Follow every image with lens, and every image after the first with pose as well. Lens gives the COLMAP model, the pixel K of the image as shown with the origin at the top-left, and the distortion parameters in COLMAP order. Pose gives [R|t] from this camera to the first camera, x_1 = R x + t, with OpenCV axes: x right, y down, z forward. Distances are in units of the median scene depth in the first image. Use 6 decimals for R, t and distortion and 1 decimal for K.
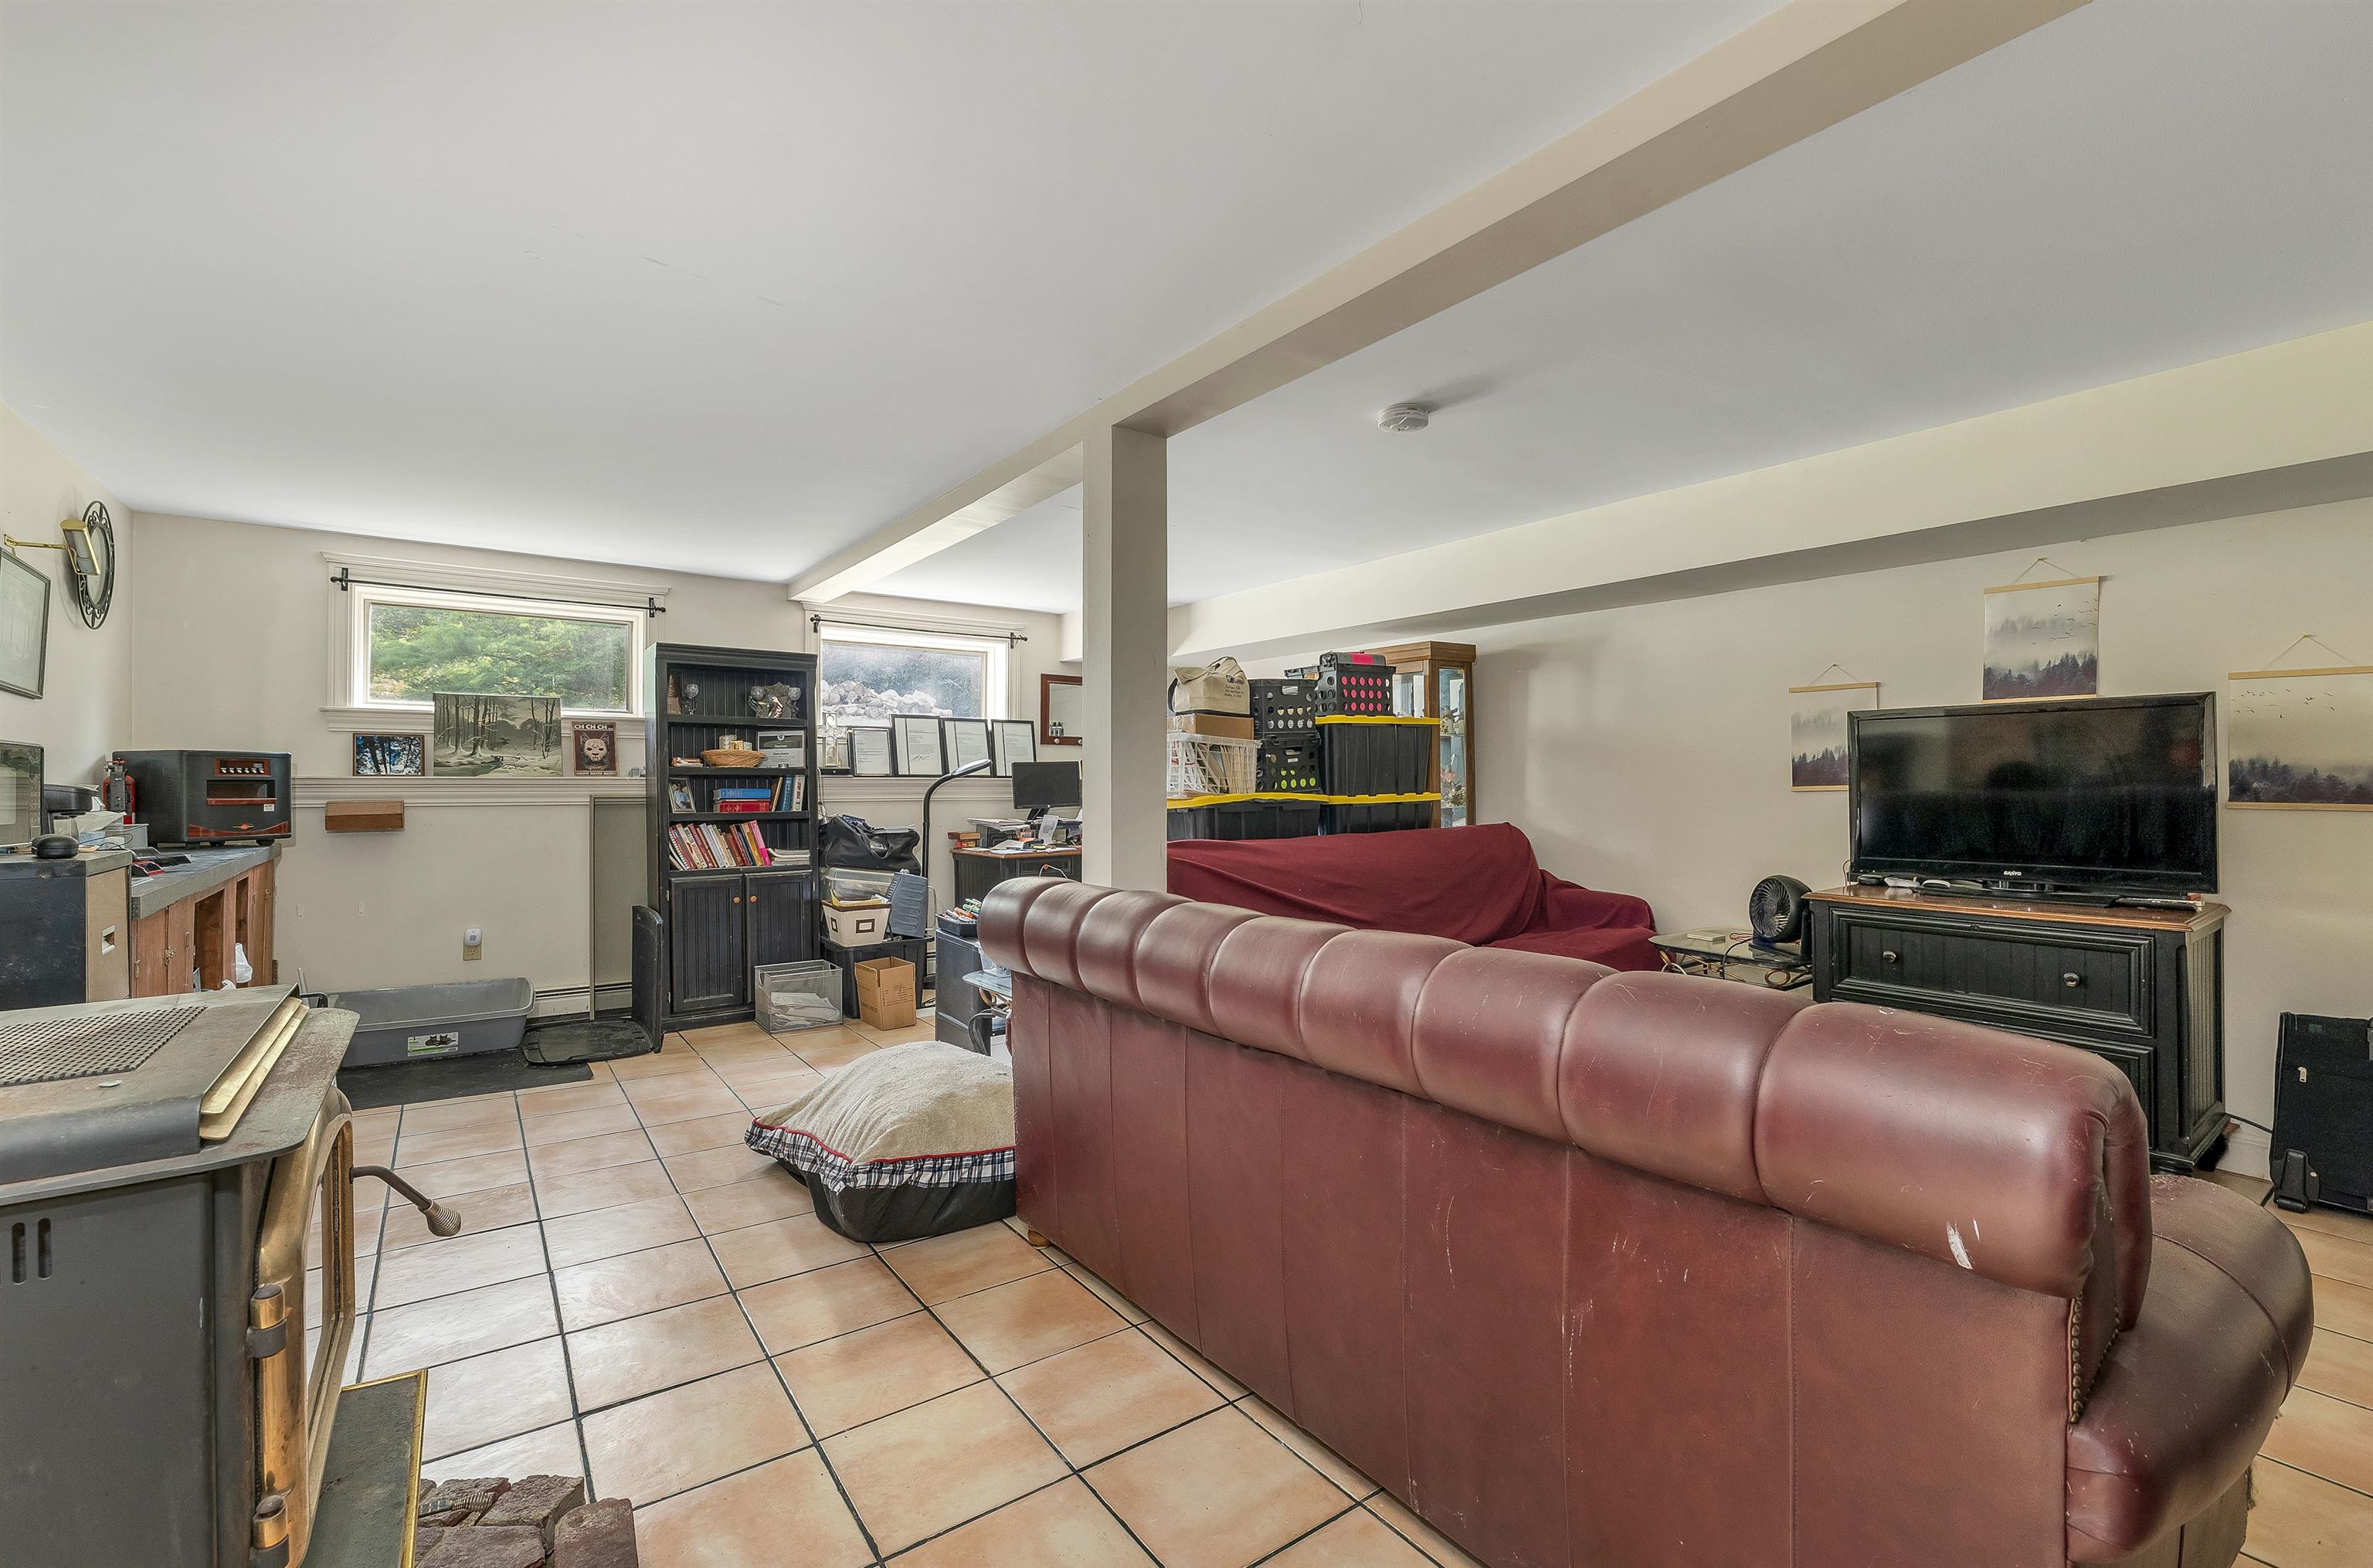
lens RADIAL K [[1012.5, 0, 1182.9], [0, 1012.5, 771.3], [0, 0, 1]] dist [0.001002, 0.000035]
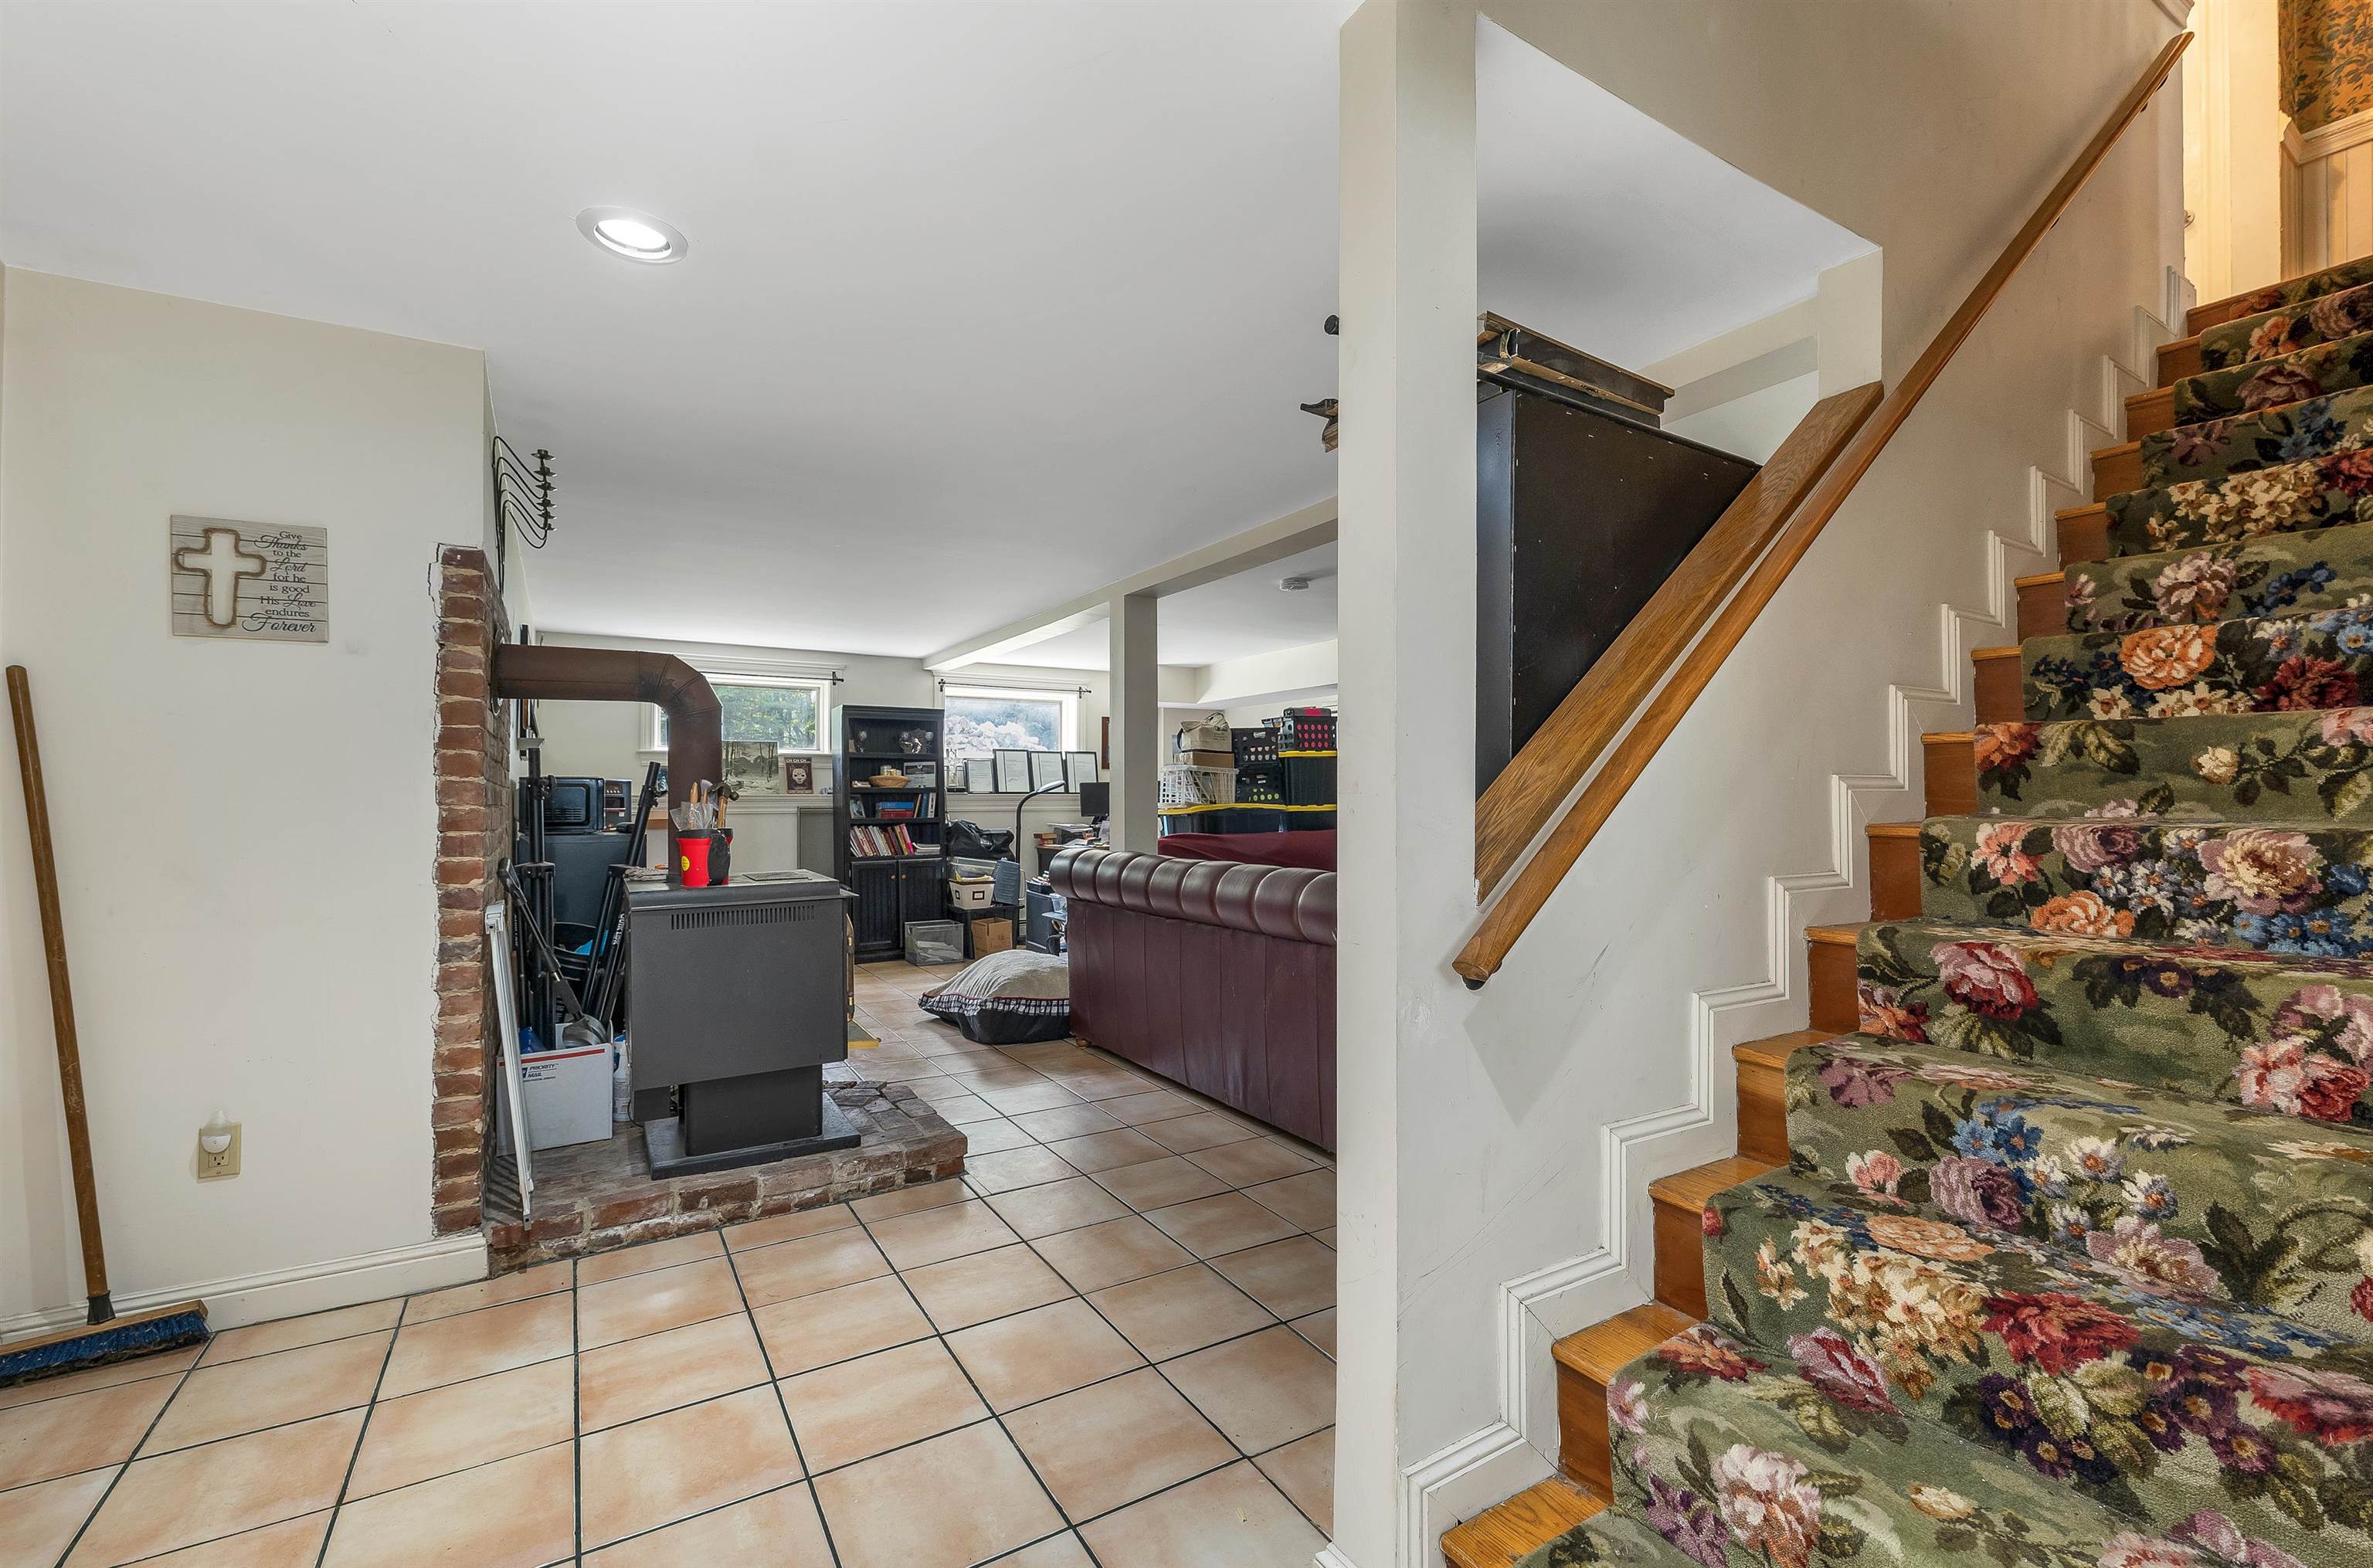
lens RADIAL K [[1009.1, 0, 1186.5], [0, 1009.1, 784.0], [0, 0, 1]] dist [-0.000176, -0.000001]
pose [[0.996821, -0.003997, -0.079567, 0.104705], [0.003884, 0.999991, -0.001571, -0.005196], [0.079573, 0.001257, 0.996828, -0.437824]]
